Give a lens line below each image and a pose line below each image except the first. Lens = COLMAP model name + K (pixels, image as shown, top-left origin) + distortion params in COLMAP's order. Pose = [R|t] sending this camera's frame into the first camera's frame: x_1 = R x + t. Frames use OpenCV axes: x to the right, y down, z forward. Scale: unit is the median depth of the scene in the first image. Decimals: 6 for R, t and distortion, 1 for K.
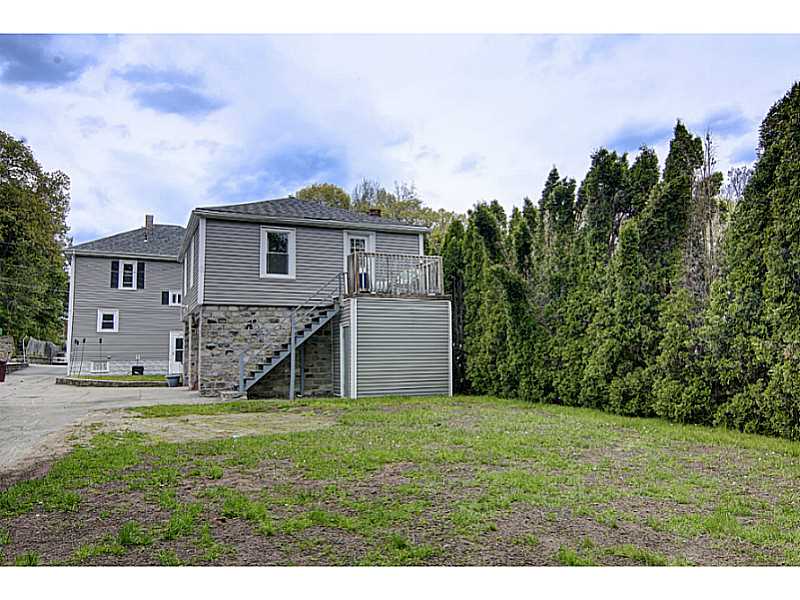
lens RADIAL K [[572.6, 0, 398.6], [0, 572.6, 300.8], [0, 0, 1]] dist [-0.009075, -0.003367]
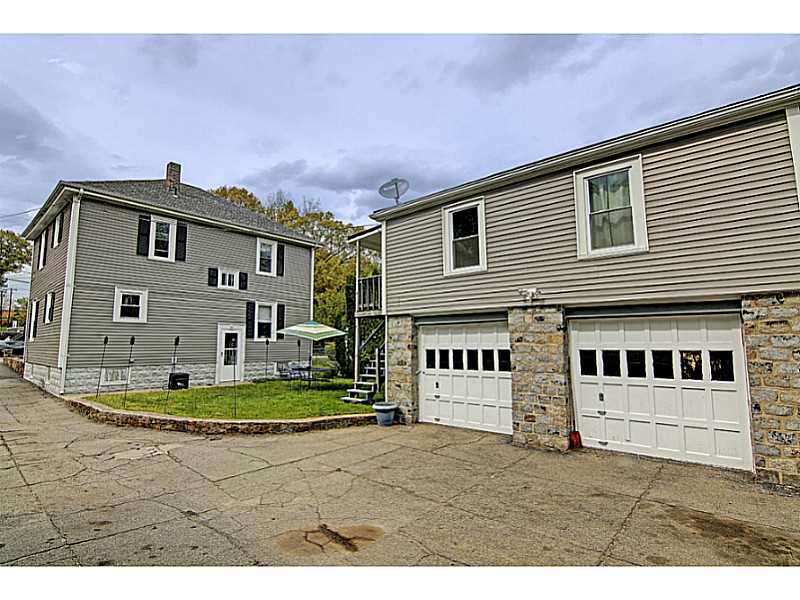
lens RADIAL K [[404.1, 0, 397.5], [0, 404.1, 298.0], [0, 0, 1]] dist [-0.012036, -0.000714]
pose [[0.909841, 0.060440, 0.410532, -0.419461], [-0.055968, 0.998170, -0.022914, 0.020758], [-0.411165, -0.002128, 0.911558, 0.456043]]
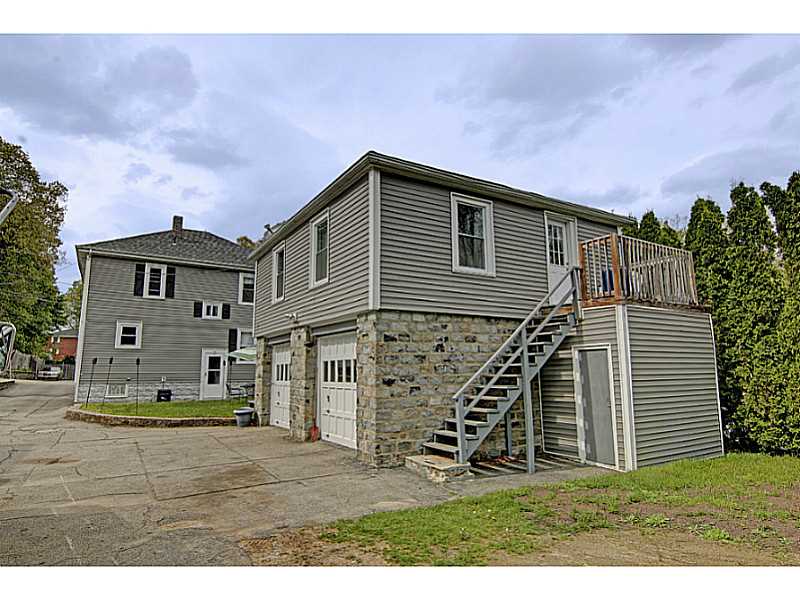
lens RADIAL K [[464.3, 0, 399.1], [0, 464.3, 300.4], [0, 0, 1]] dist [-0.015098, -0.001521]
pose [[0.991126, 0.027029, 0.130151, -0.207055], [-0.020456, 0.998459, -0.051577, 0.011532], [-0.131345, 0.048457, 0.990152, 0.279241]]
